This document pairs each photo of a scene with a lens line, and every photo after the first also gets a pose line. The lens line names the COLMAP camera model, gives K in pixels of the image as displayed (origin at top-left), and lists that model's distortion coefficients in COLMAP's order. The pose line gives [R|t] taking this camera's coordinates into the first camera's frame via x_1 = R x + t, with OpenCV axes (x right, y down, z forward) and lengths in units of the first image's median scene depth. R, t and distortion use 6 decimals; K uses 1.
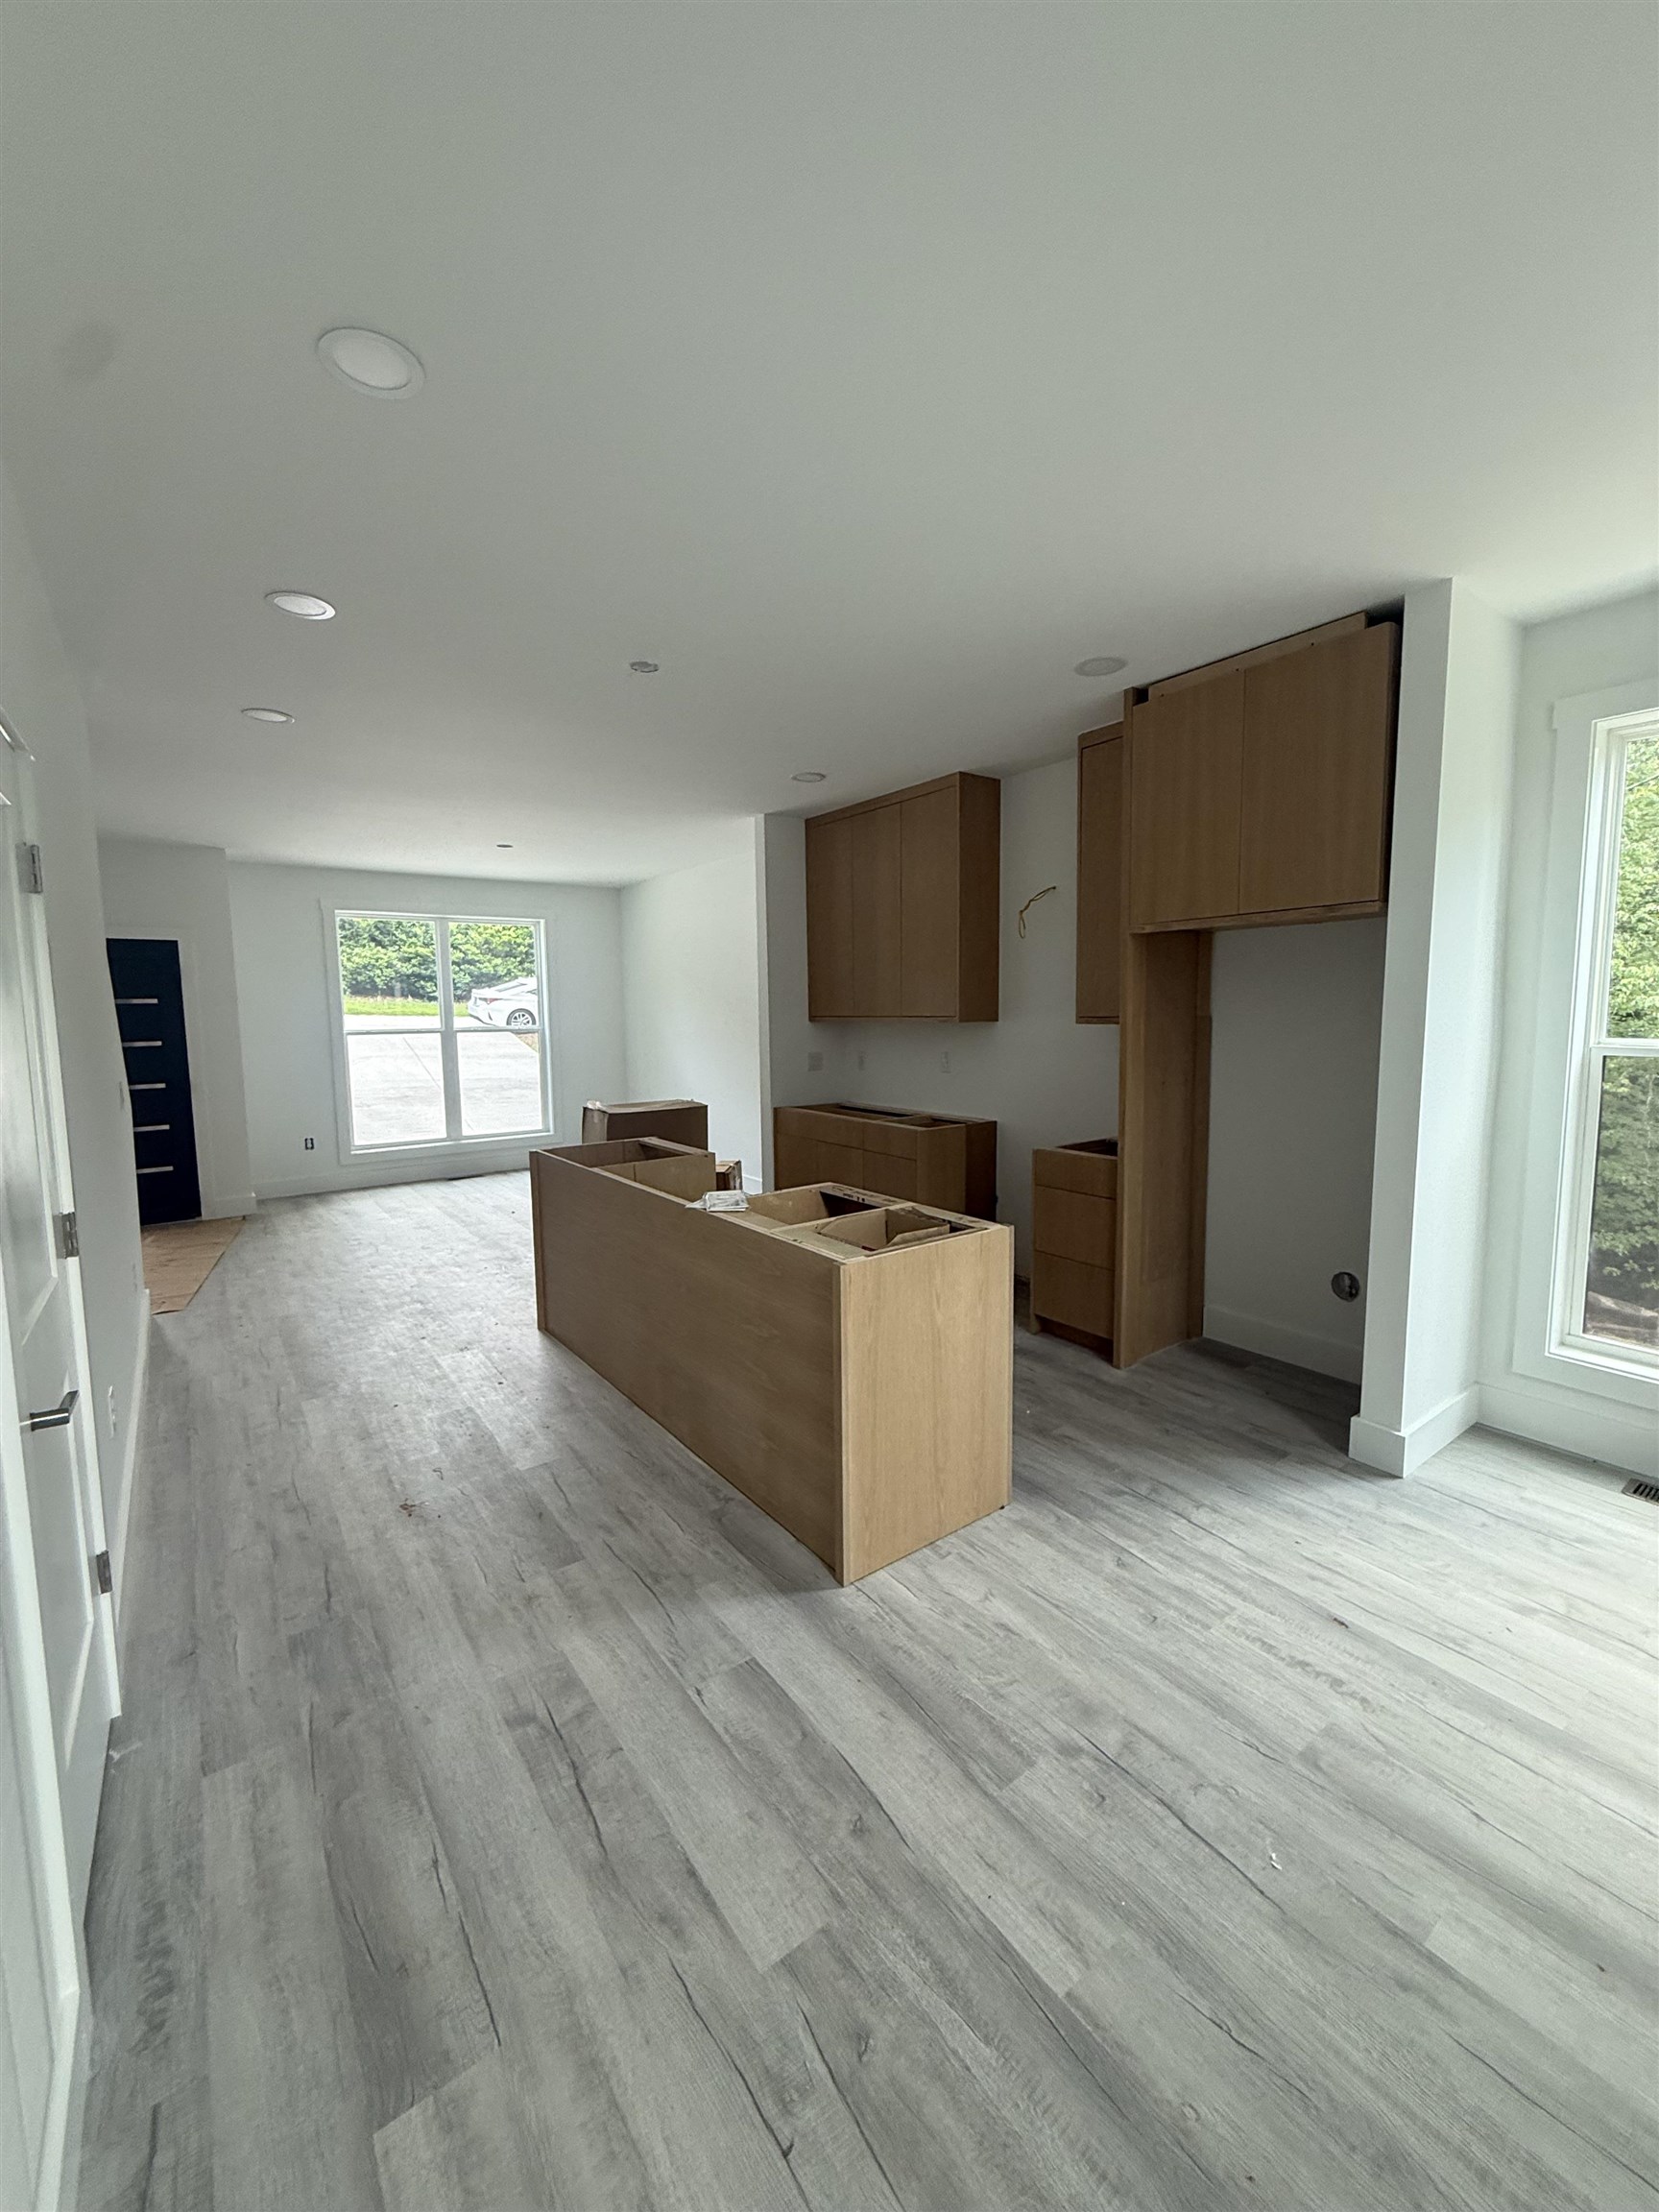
lens RADIAL K [[892.3, 0, 860.8], [0, 892.3, 1114.7], [0, 0, 1]] dist [0.004451, 0.001256]
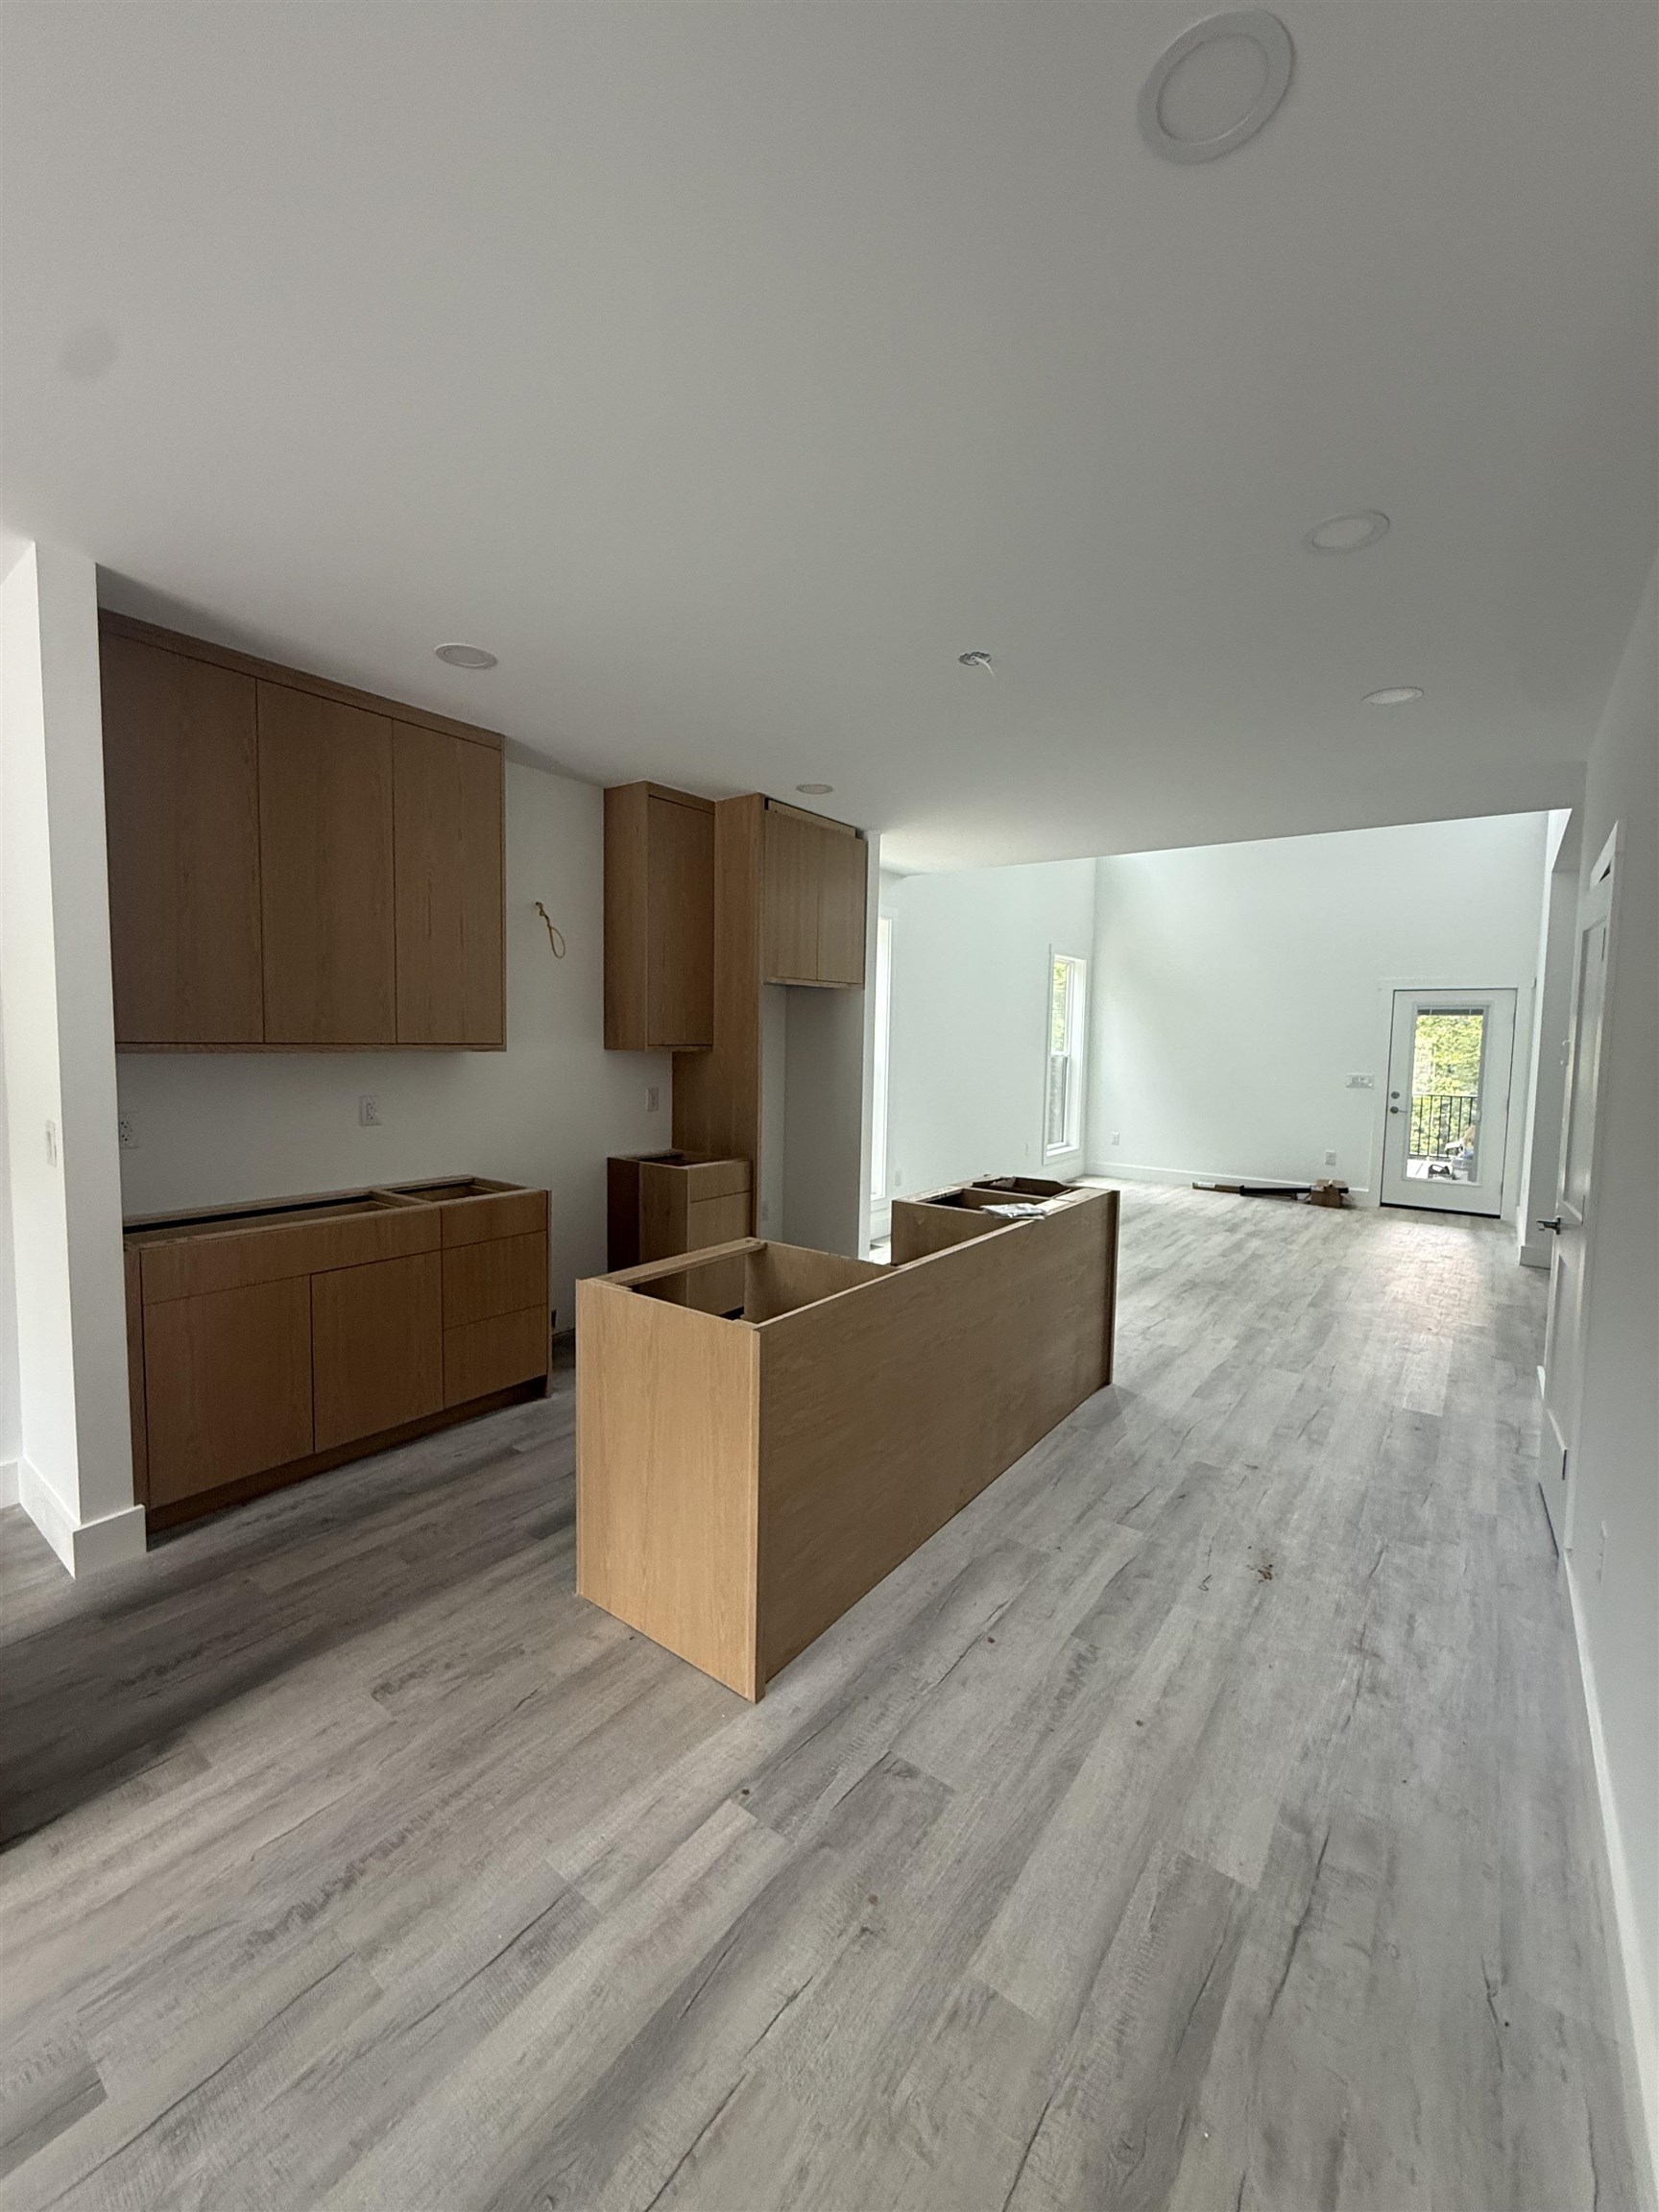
lens RADIAL K [[892.3, 0, 820.5], [0, 892.3, 1104.3], [0, 0, 1]] dist [0.004451, 0.001256]
pose [[-0.272716, -0.064910, 0.959903, -1.569884], [0.102639, 0.990065, 0.096111, -0.225329], [-0.956604, 0.124734, -0.263344, 2.059701]]
